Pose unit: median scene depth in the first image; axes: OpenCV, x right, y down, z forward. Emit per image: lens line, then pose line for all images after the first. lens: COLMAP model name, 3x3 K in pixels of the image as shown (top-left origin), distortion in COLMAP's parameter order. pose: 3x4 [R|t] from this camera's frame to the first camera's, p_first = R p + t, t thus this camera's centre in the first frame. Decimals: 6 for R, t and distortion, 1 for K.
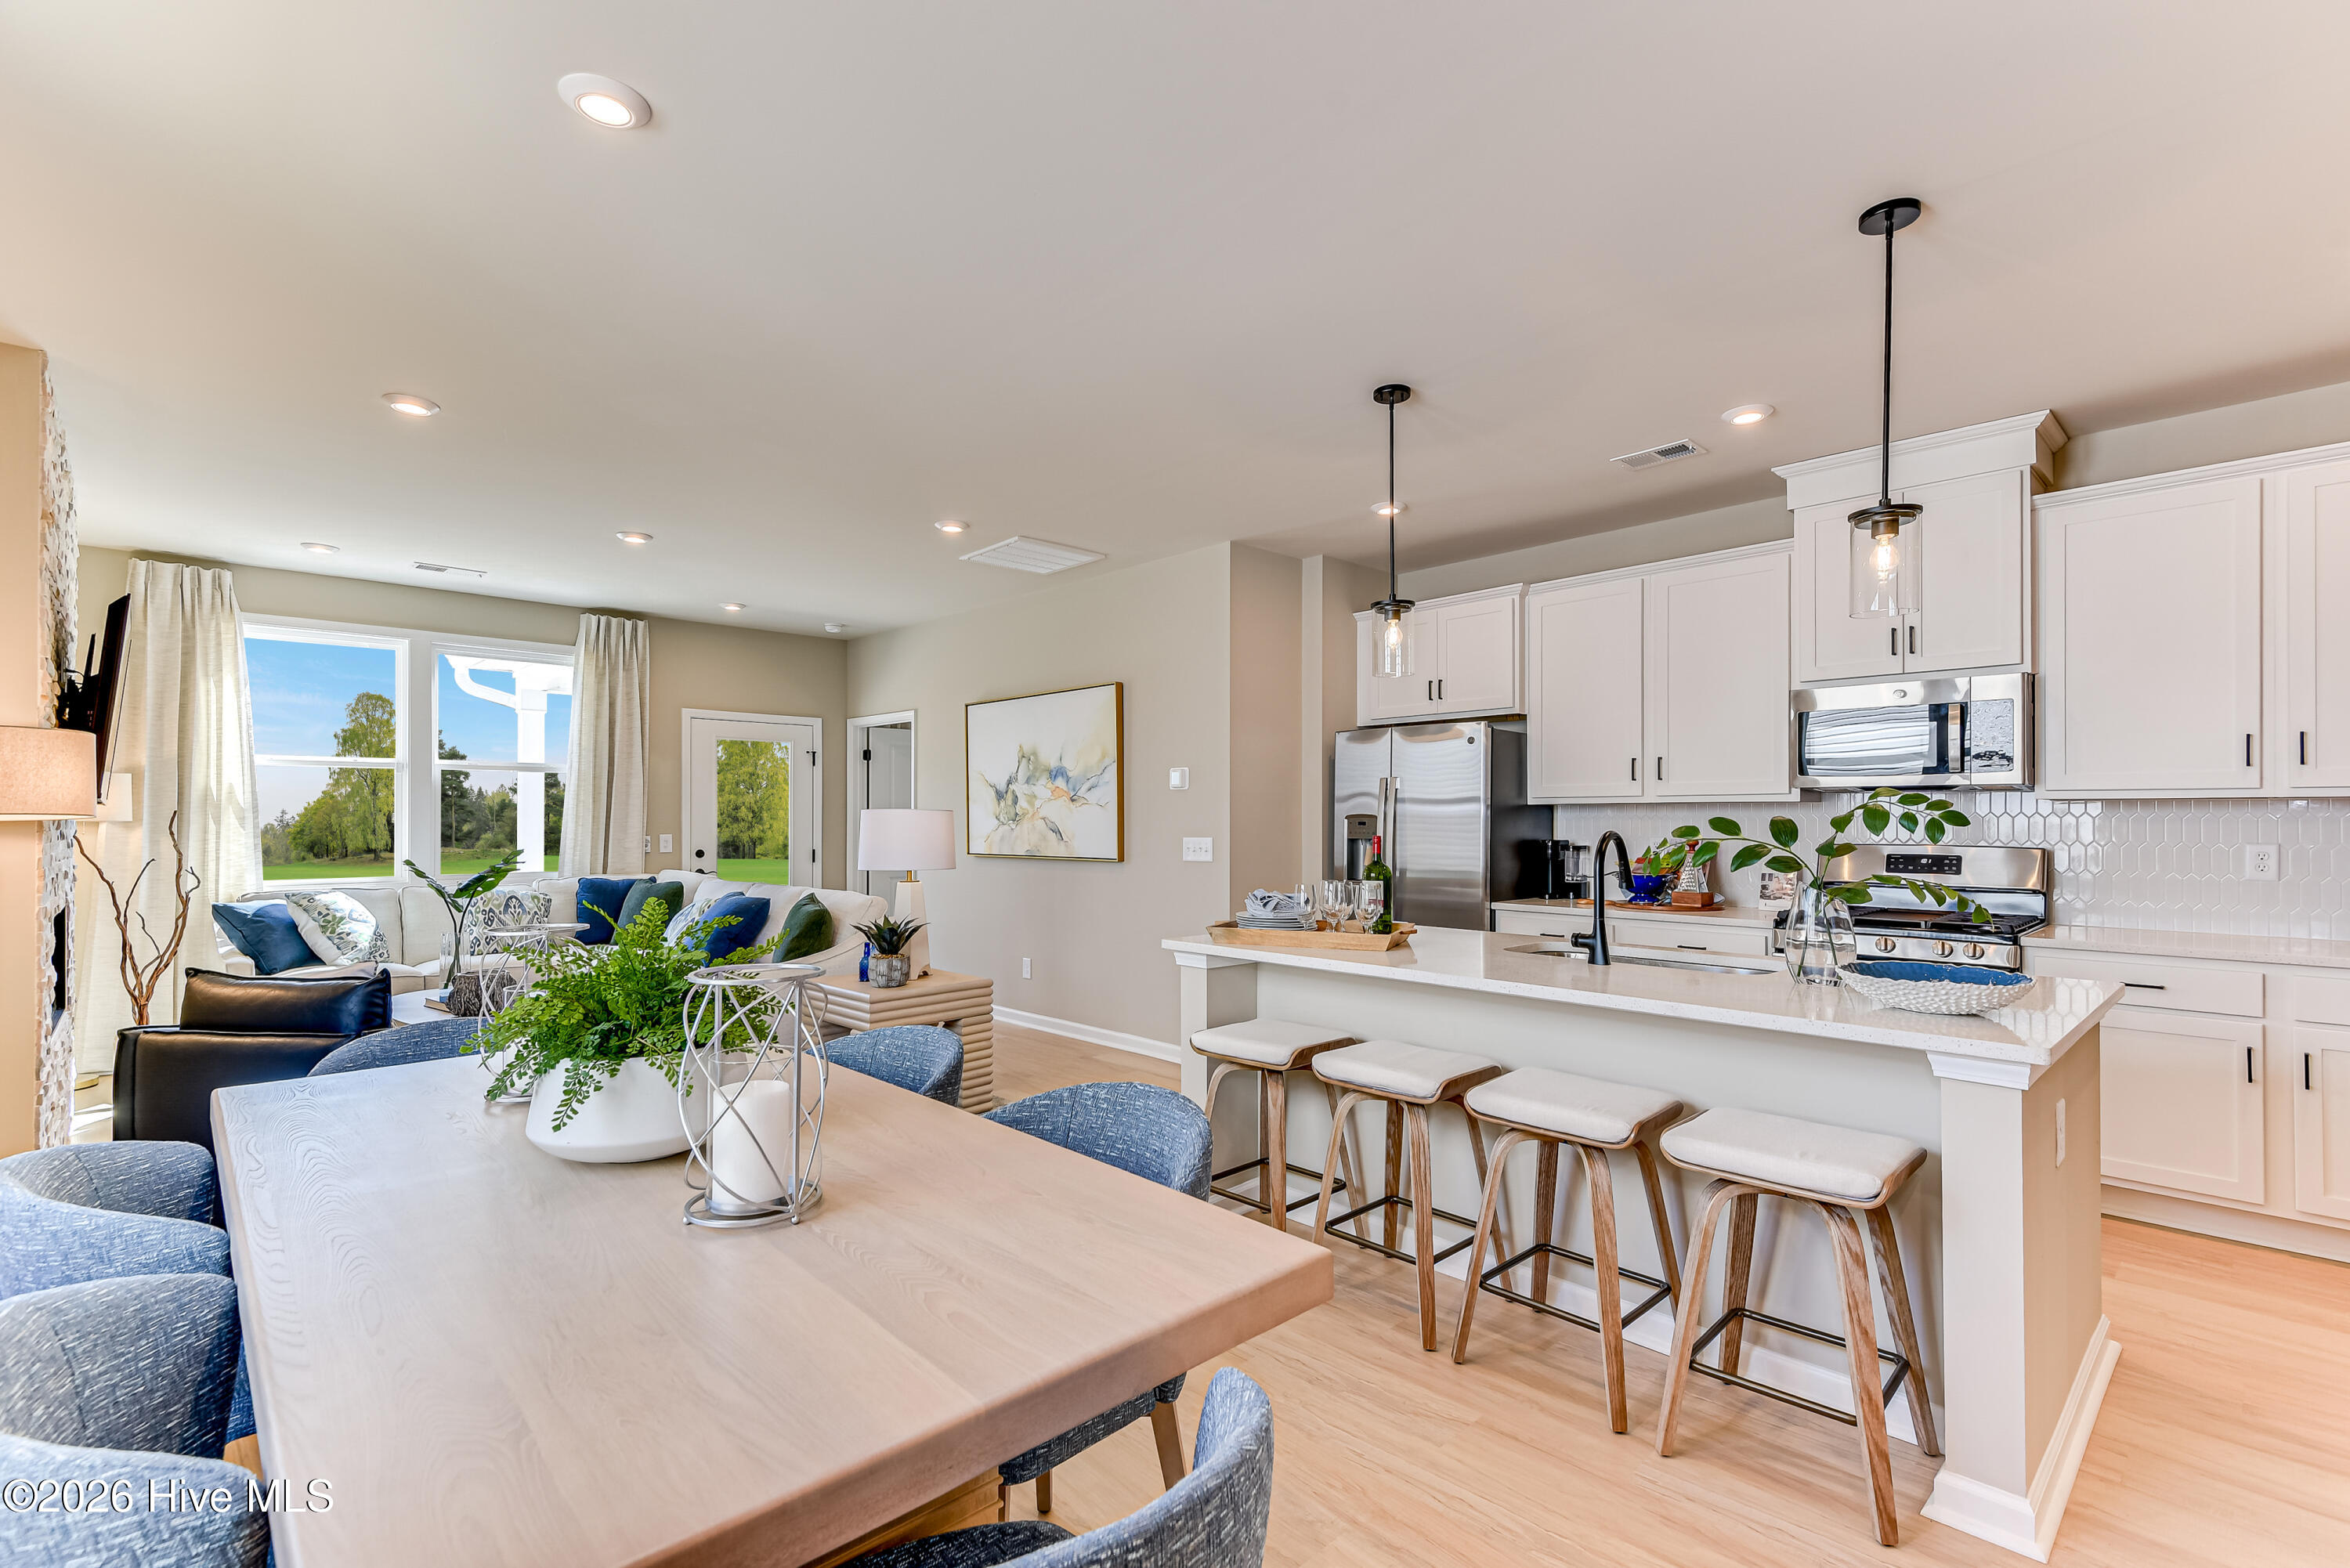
lens RADIAL K [[1055.2, 0, 1176.5], [0, 1055.2, 813.3], [0, 0, 1]] dist [0.003717, -0.000856]
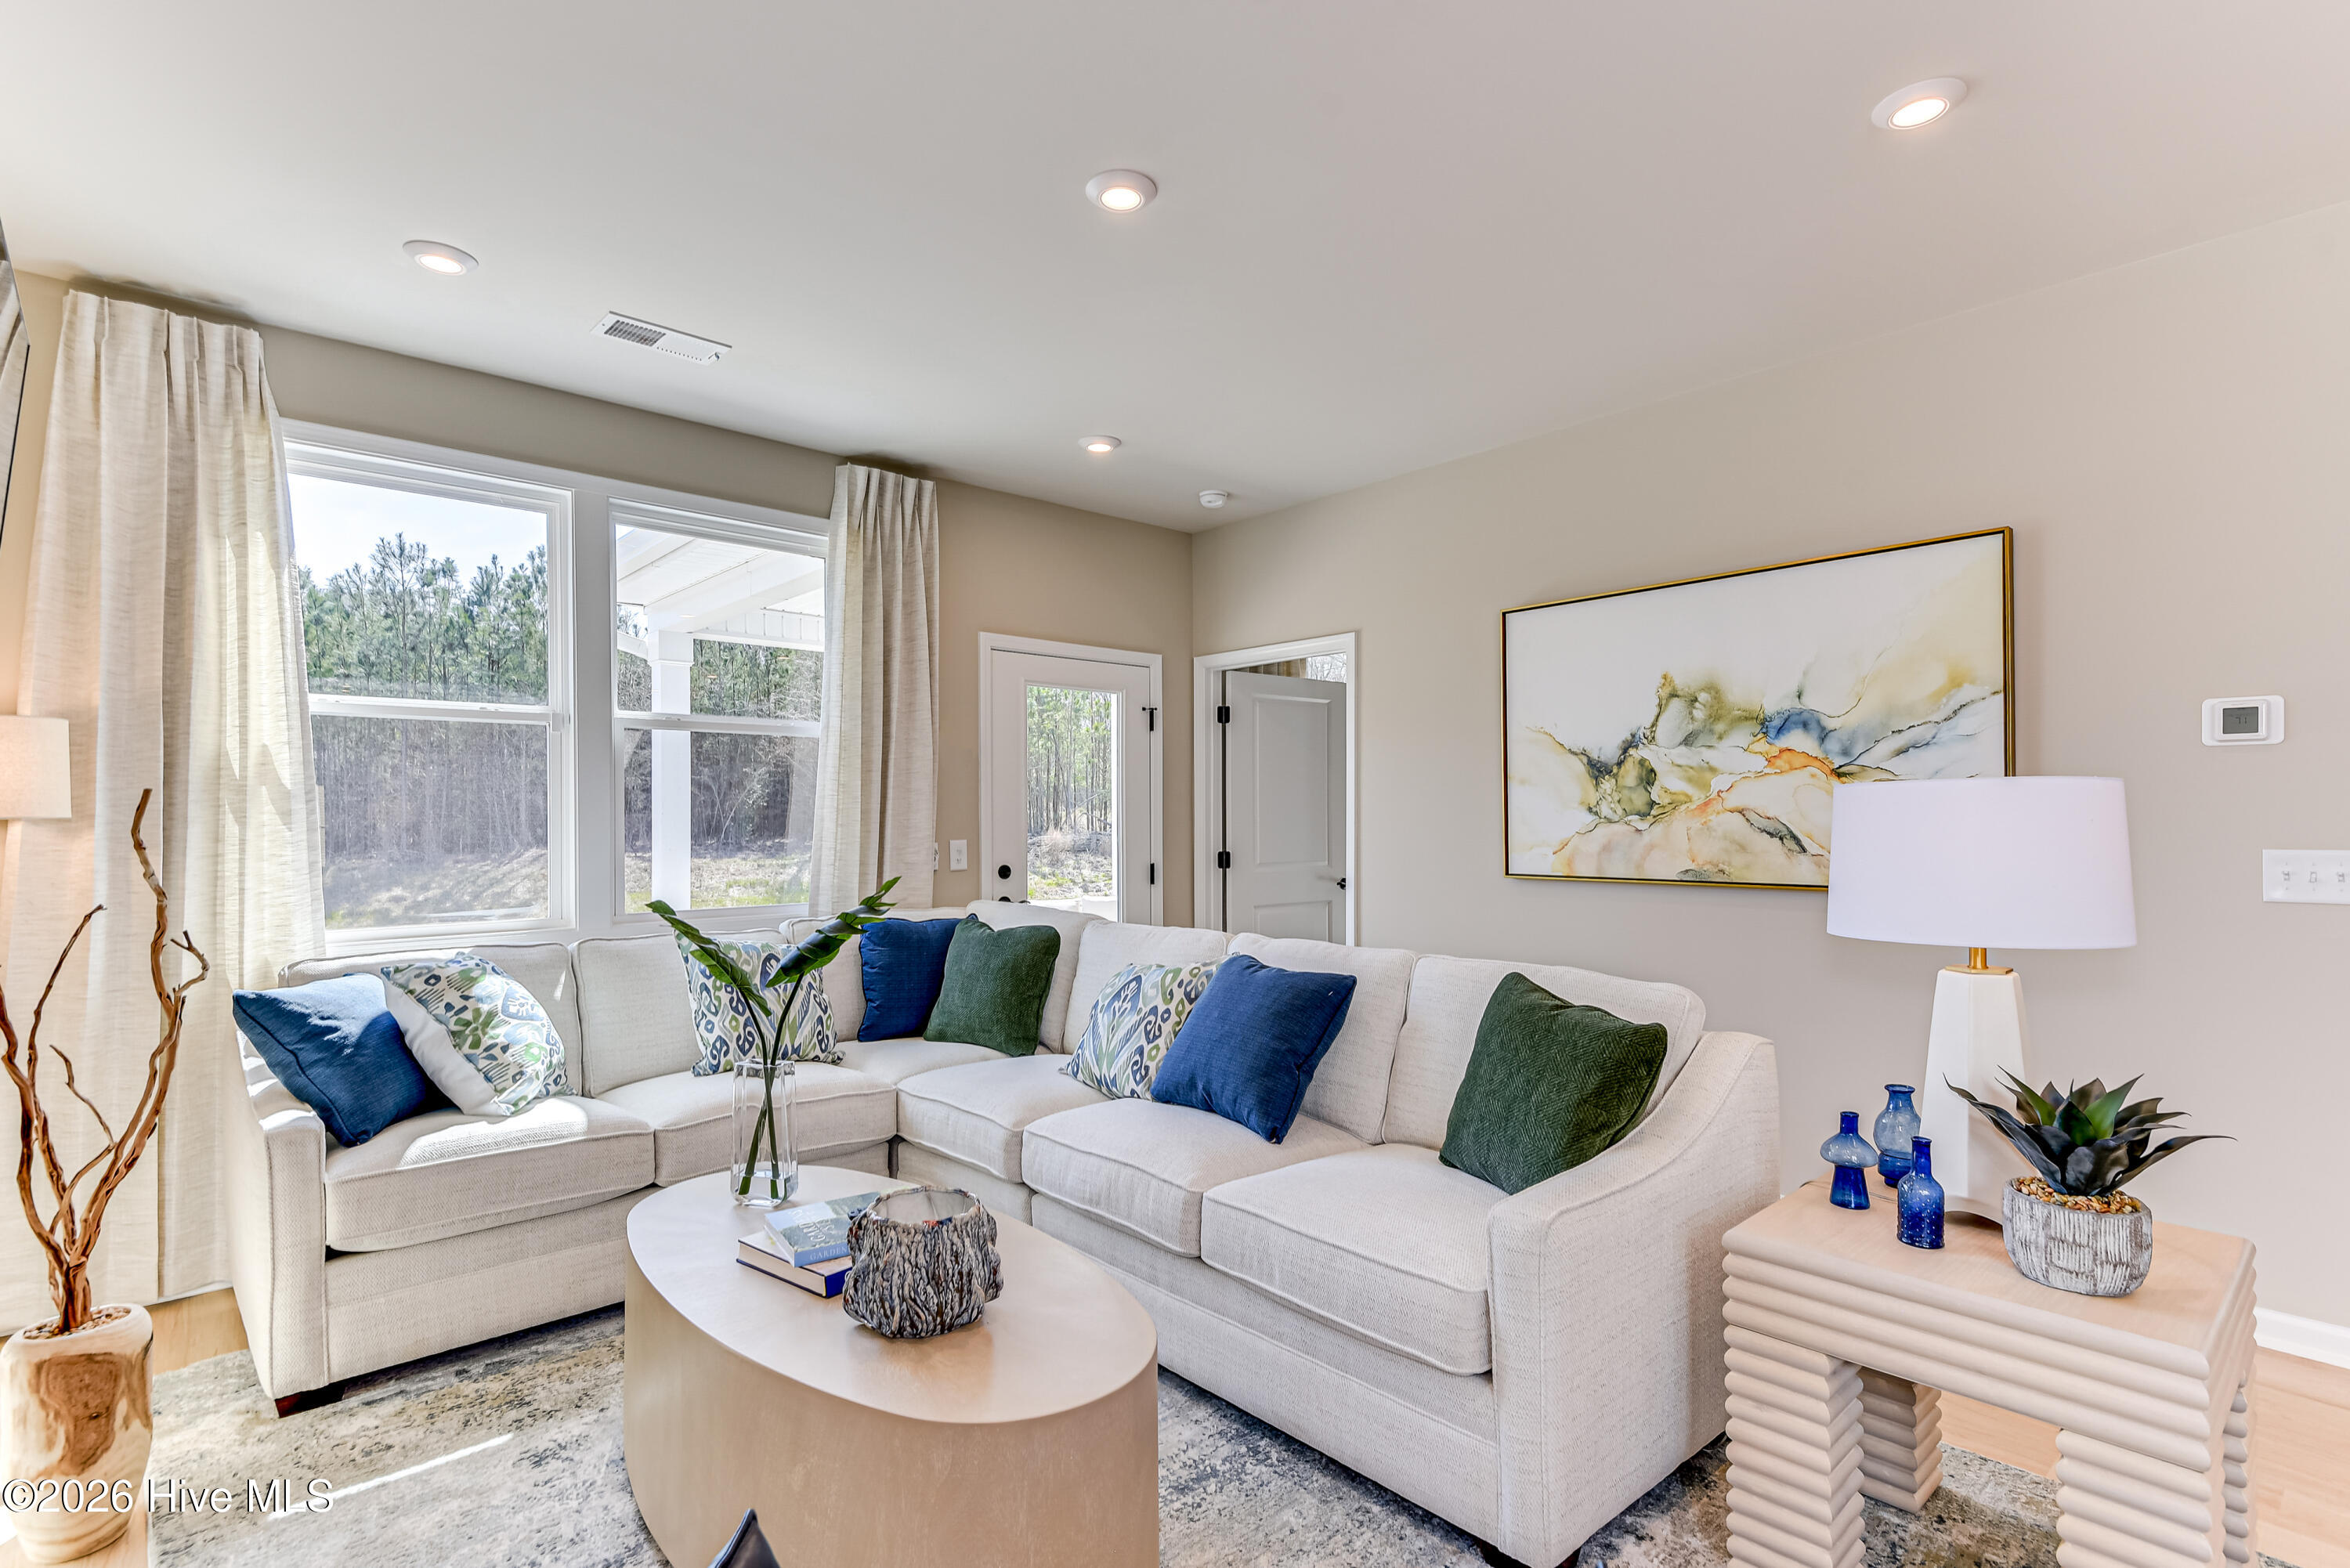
lens RADIAL K [[1147.0, 0, 1174.0], [0, 1147.0, 816.3], [0, 0, 1]] dist [0.047771, -0.019857]
pose [[0.998496, -0.002412, -0.054769, -0.430194], [0.002549, 0.999994, 0.002433, 0.006508], [0.054763, -0.002569, 0.998496, 0.464314]]
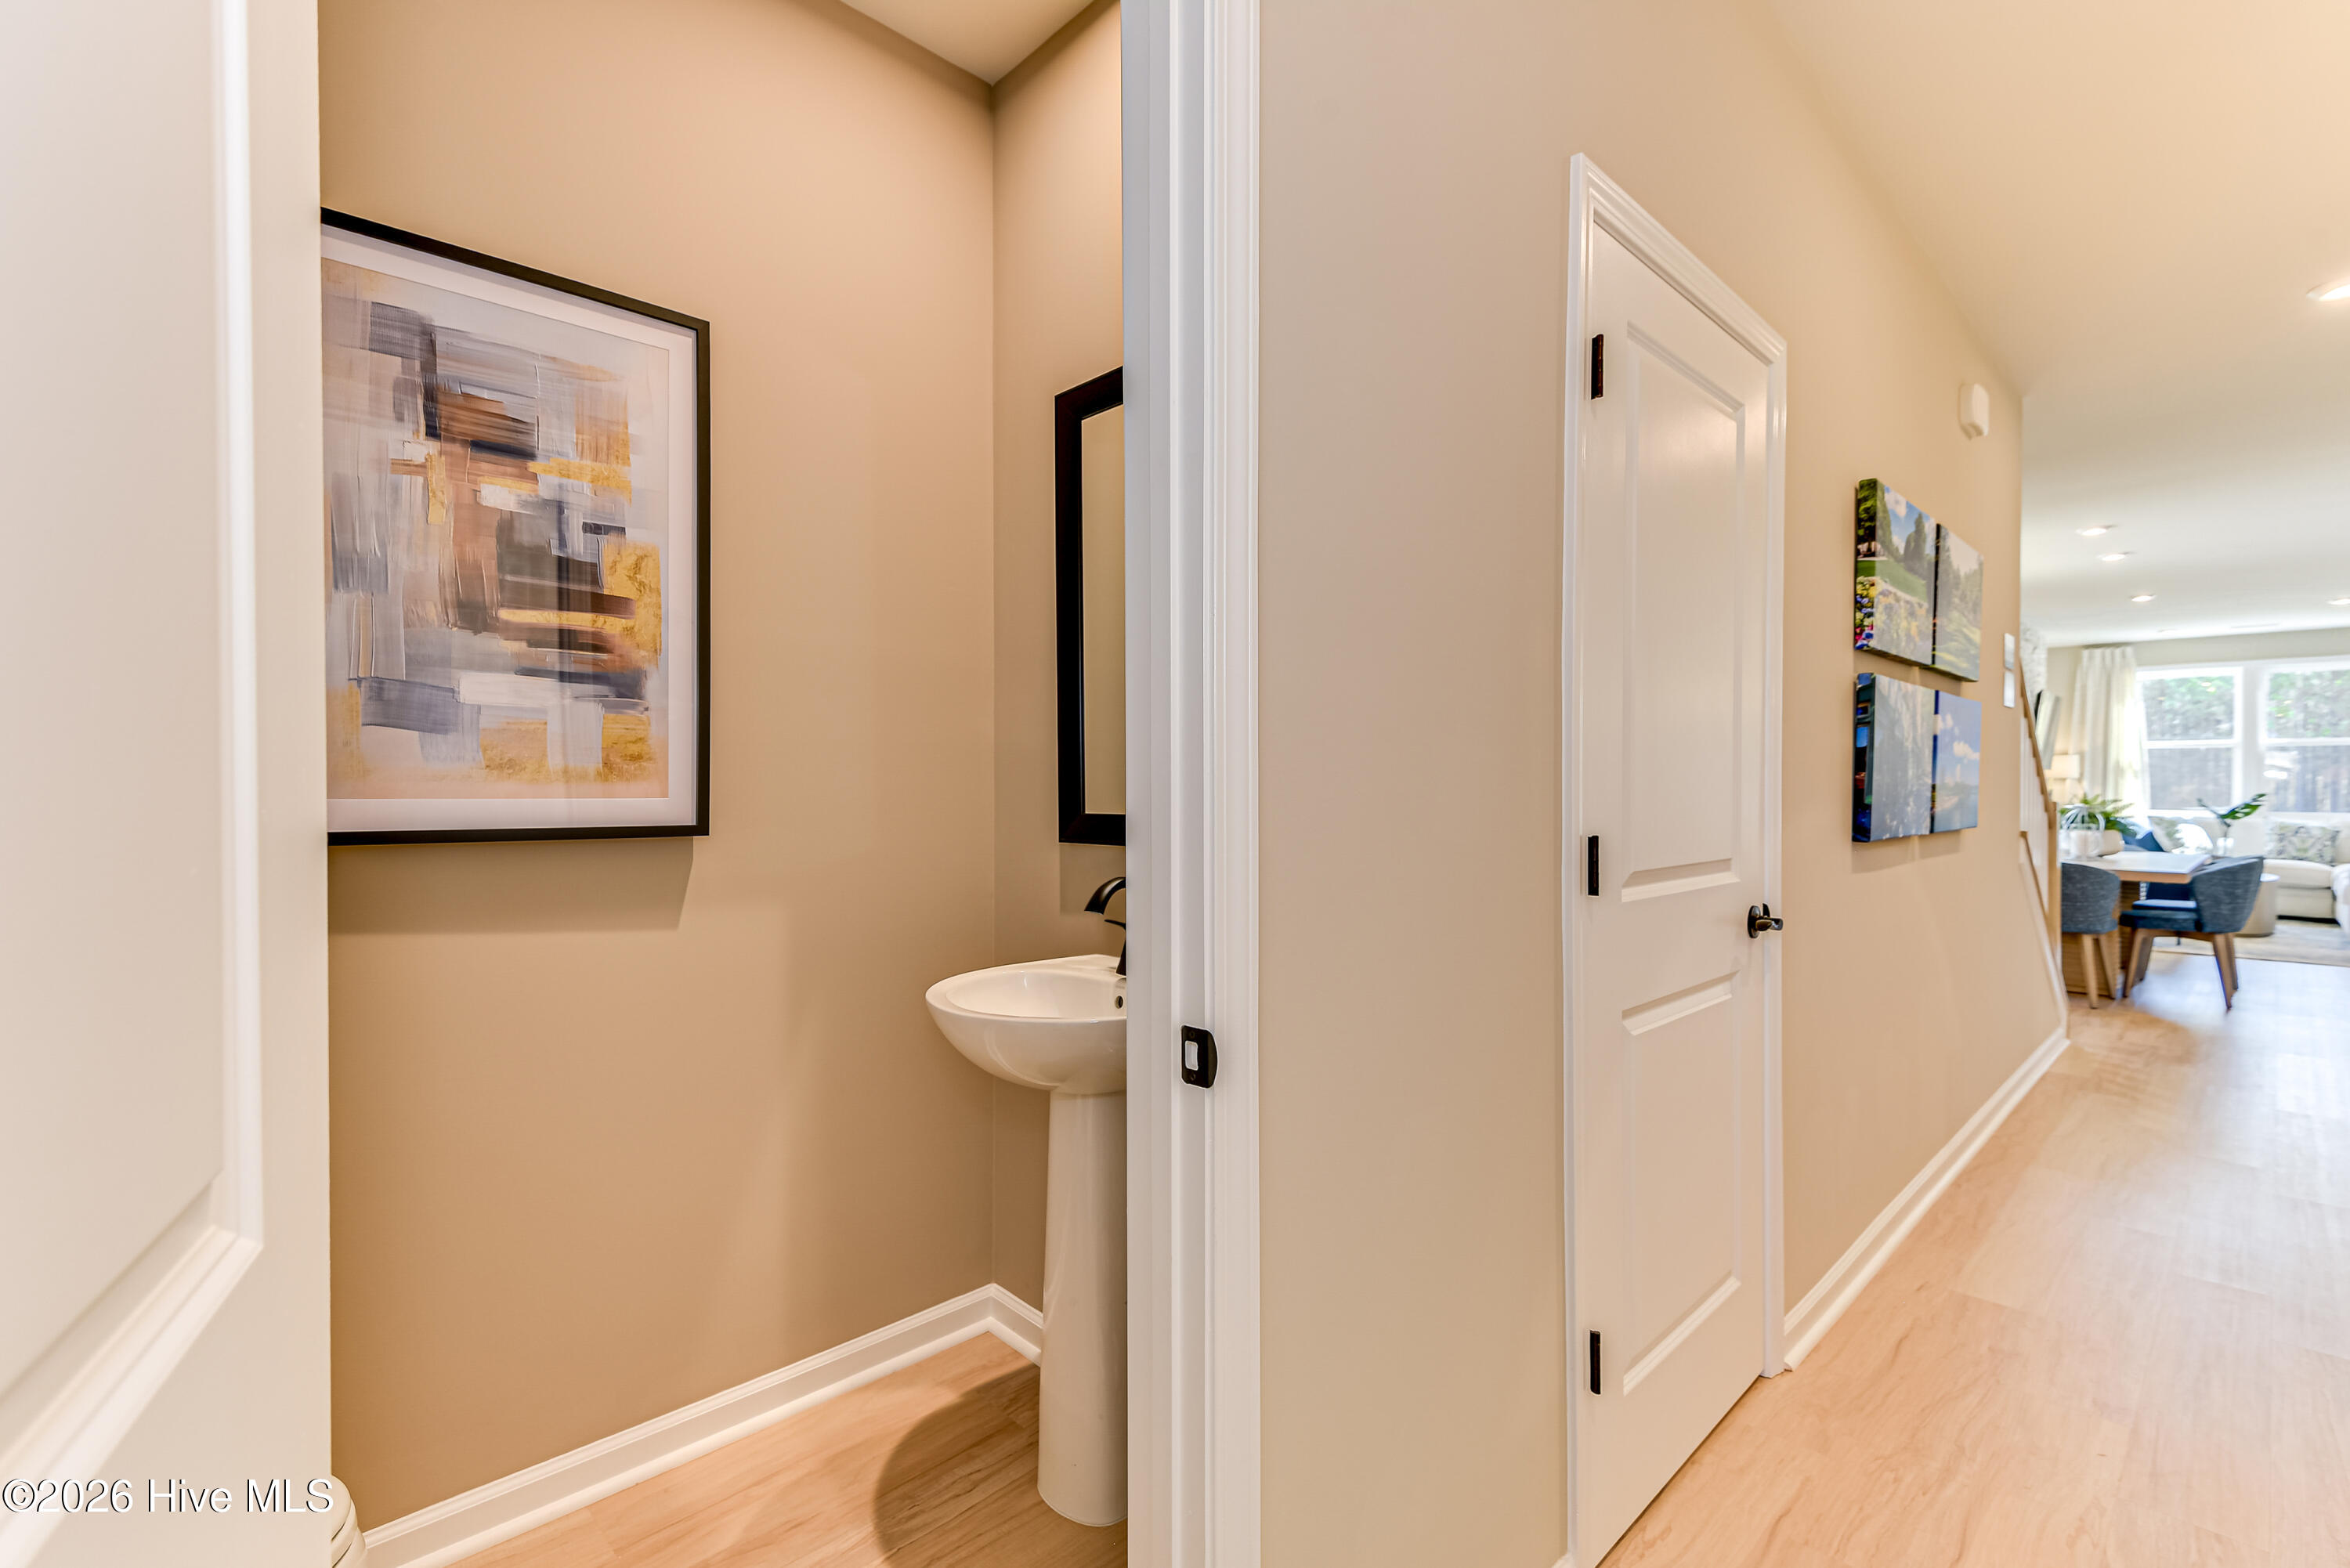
lens RADIAL K [[1046.0, 0, 1180.1], [0, 1046.0, 794.6], [0, 0, 1]] dist [0.003688, -0.000142]
pose [[-0.011451, 0.013874, -0.999838, 1.049327], [0.001609, 0.999903, 0.013857, 0.008734], [0.999933, -0.001450, -0.011472, -0.711060]]
